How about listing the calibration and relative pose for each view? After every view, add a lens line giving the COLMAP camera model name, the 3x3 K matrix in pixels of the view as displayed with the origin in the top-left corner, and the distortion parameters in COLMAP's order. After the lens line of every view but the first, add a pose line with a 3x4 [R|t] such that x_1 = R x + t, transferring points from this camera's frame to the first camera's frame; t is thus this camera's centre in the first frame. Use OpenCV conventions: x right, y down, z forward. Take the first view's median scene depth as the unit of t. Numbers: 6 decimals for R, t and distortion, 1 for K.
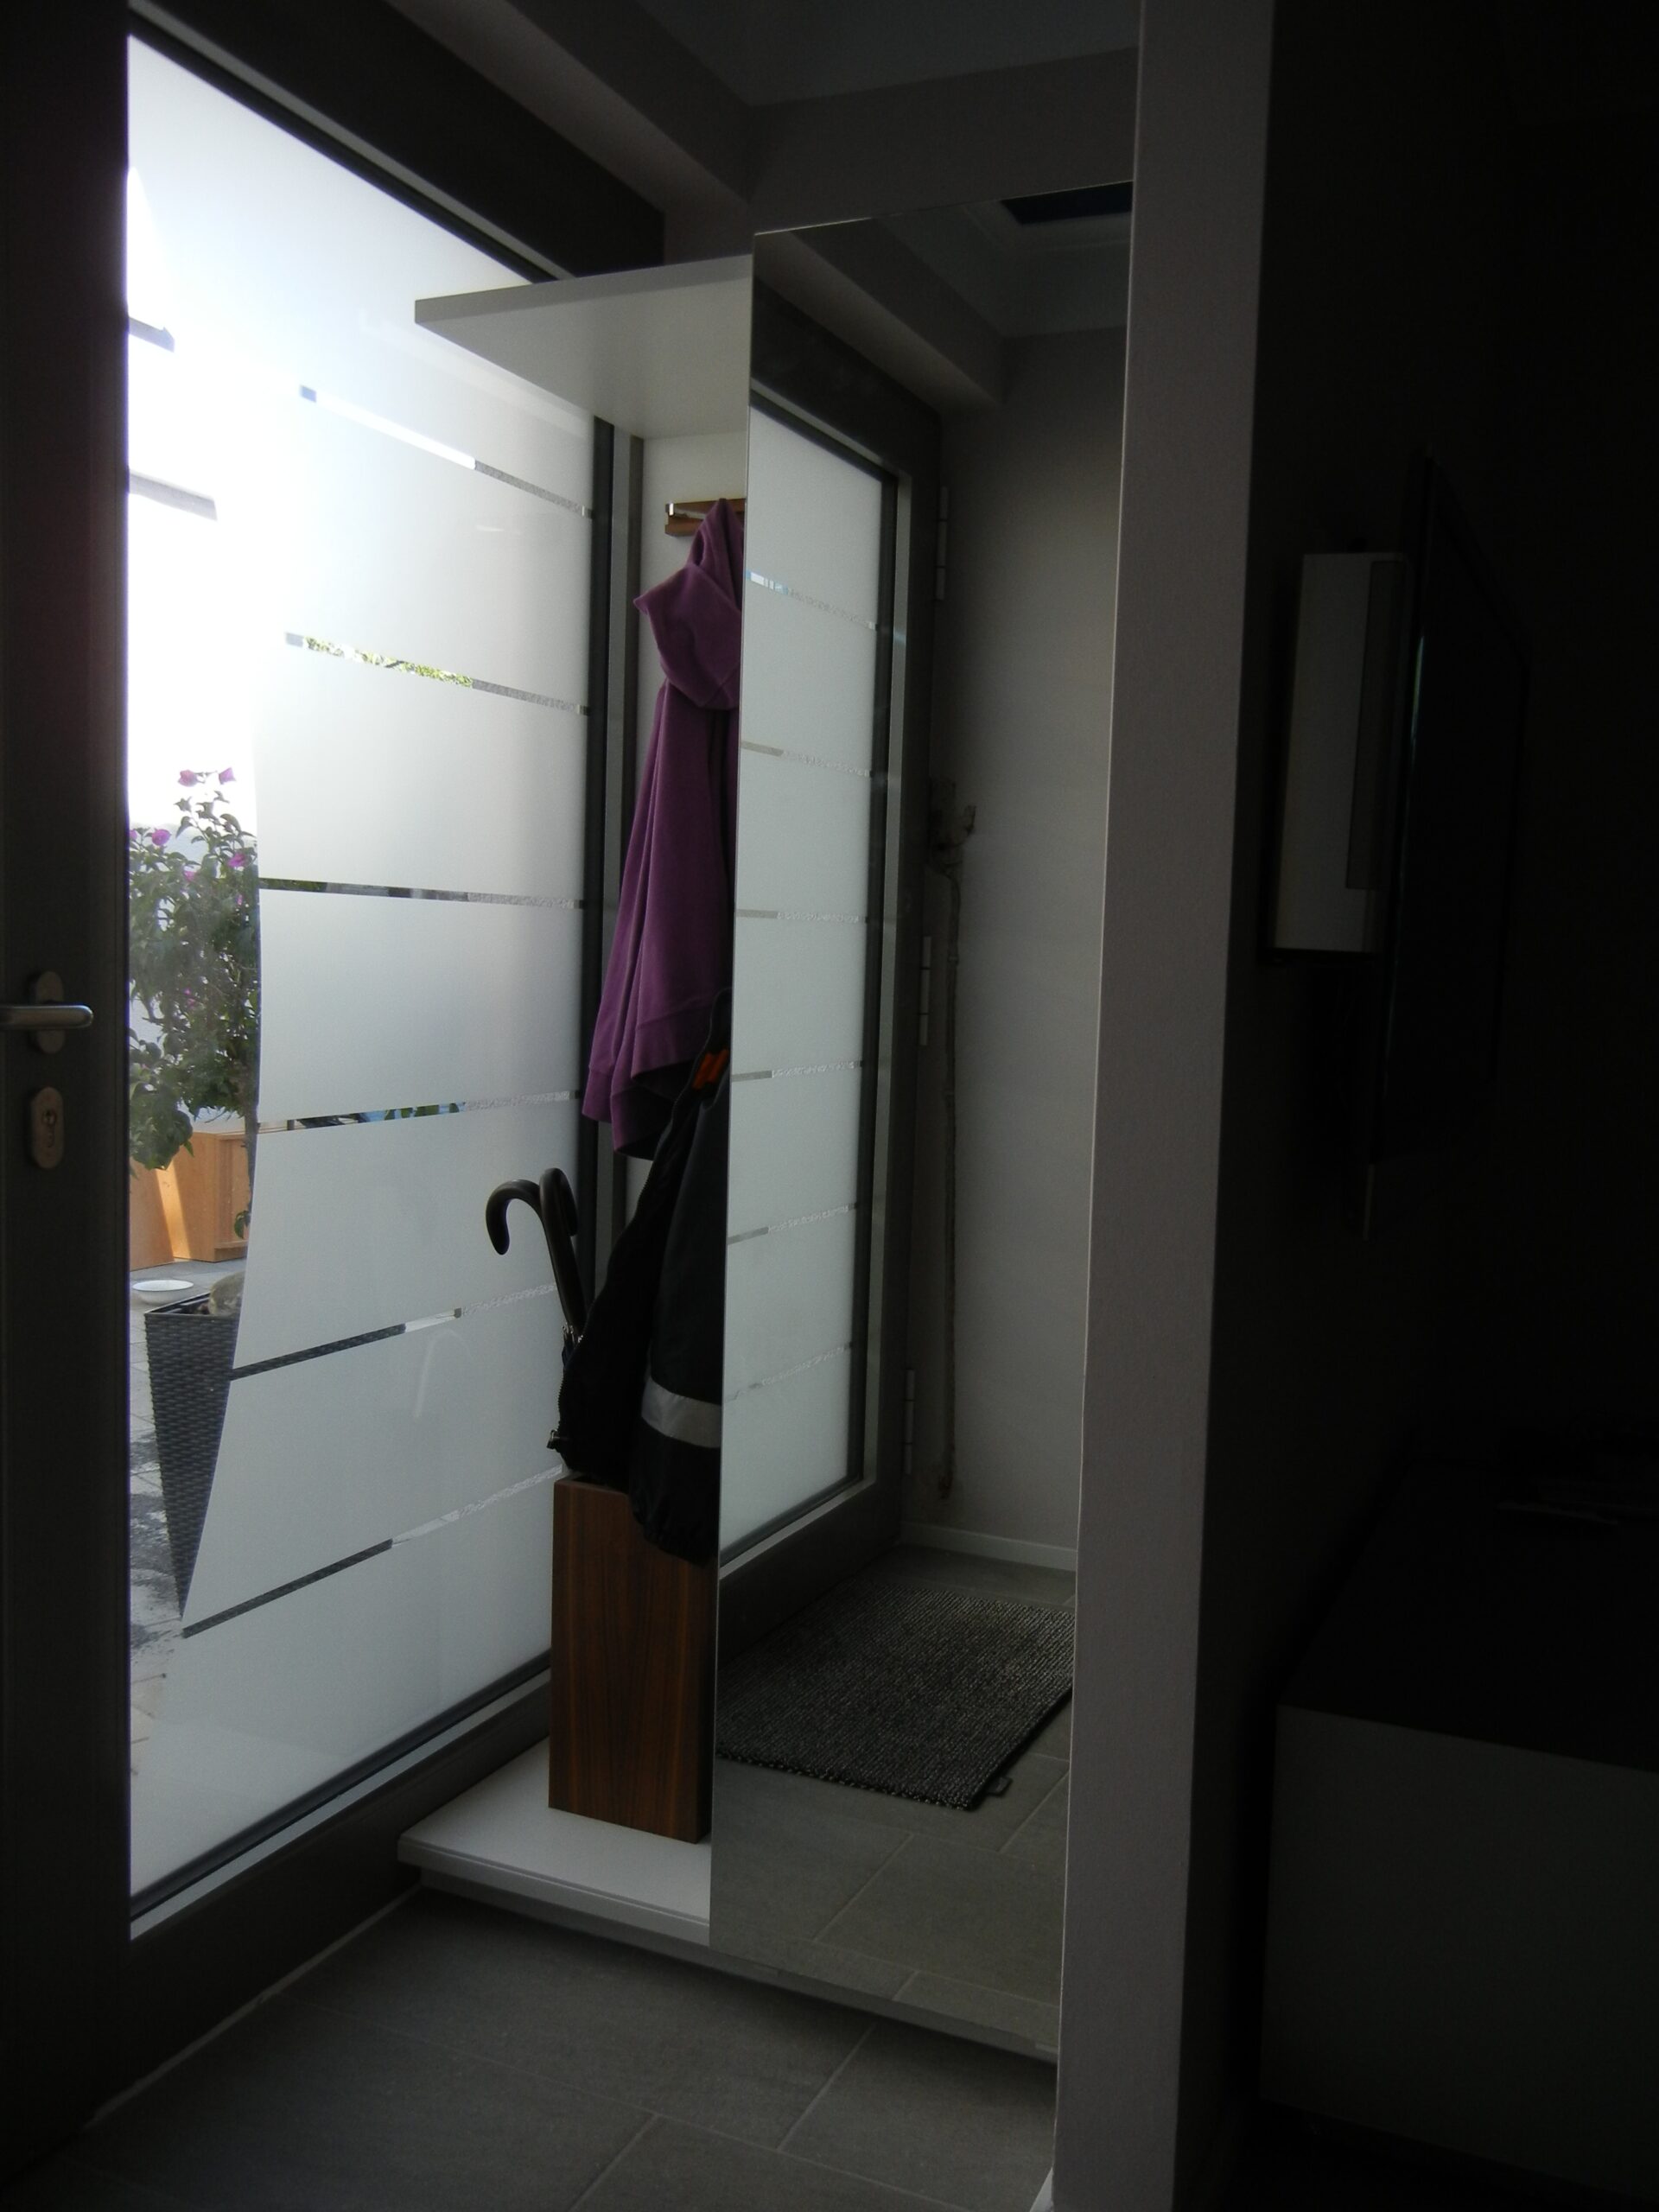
lens RADIAL K [[1872.8, 0, 829.5], [0, 1872.8, 1106.0], [0, 0, 1]] dist [-0.006558, 0.007149]
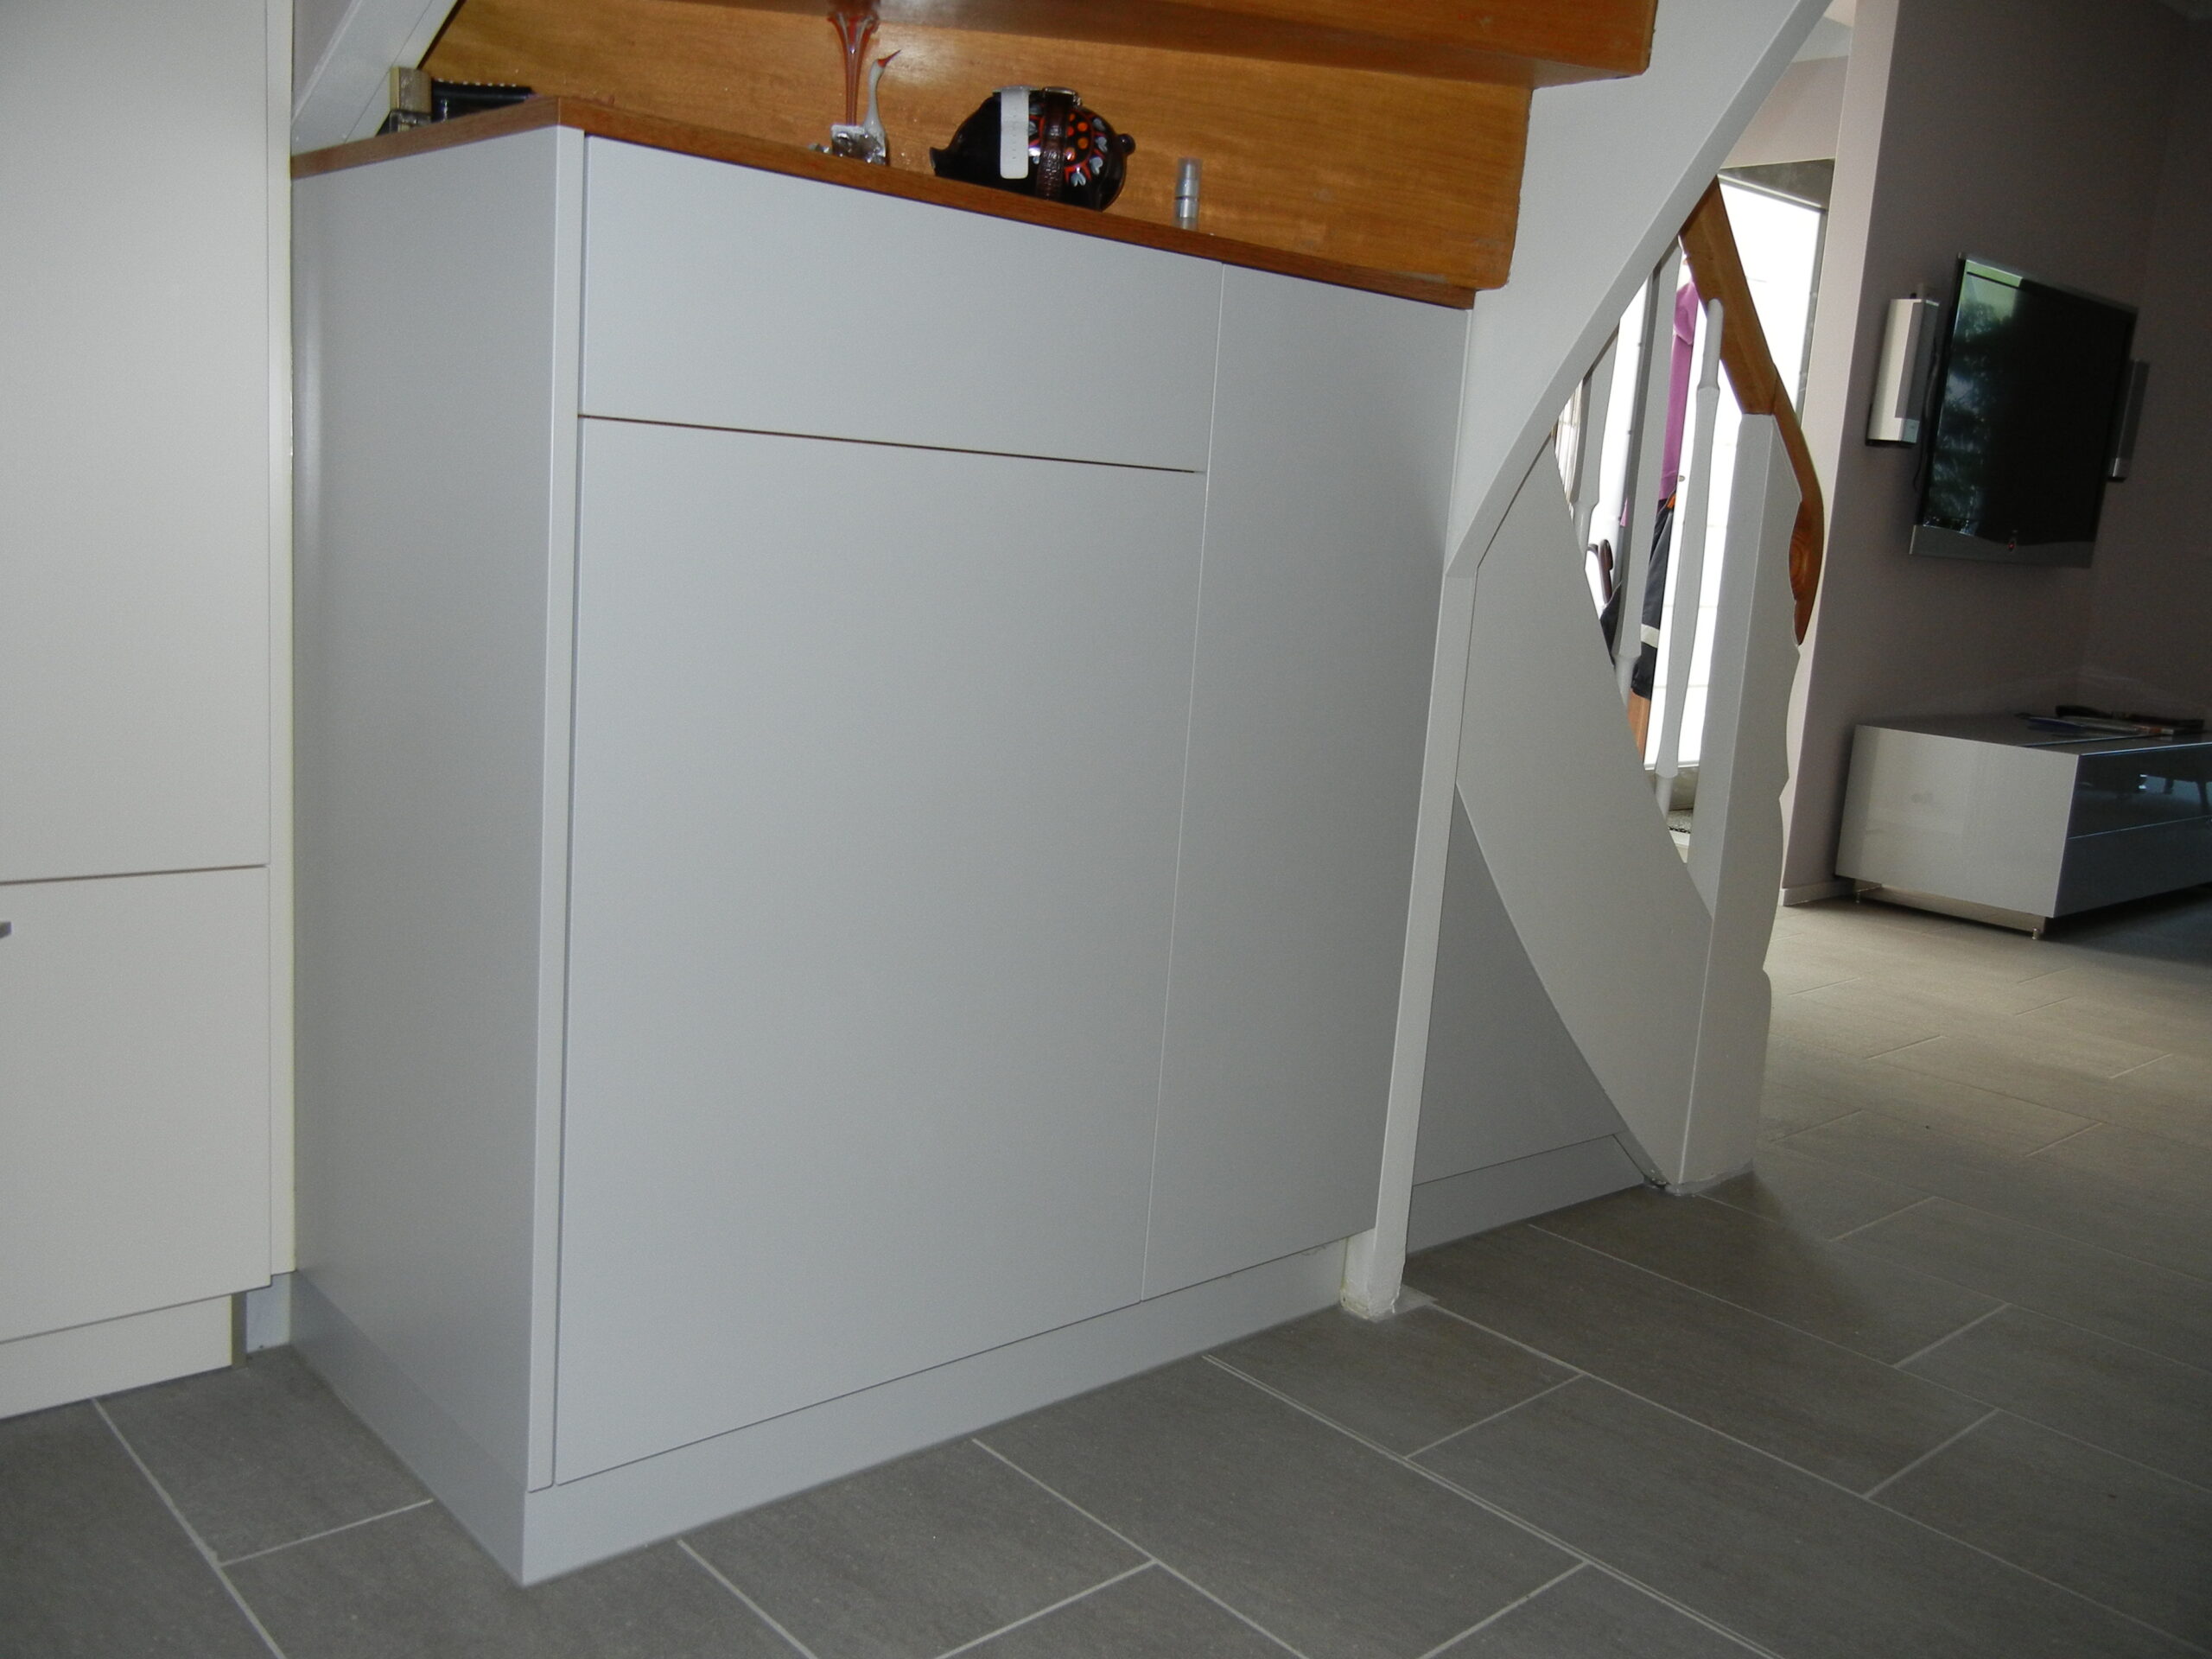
lens RADIAL K [[1879.2, 0, 1106.0], [0, 1879.2, 829.5], [0, 0, 1]] dist [-0.022632, 0.013442]
pose [[0.913887, 0.105293, -0.392076, 0.319835], [-0.076458, 0.993138, 0.088493, 0.312135], [0.398703, -0.050896, 0.915667, -1.907702]]
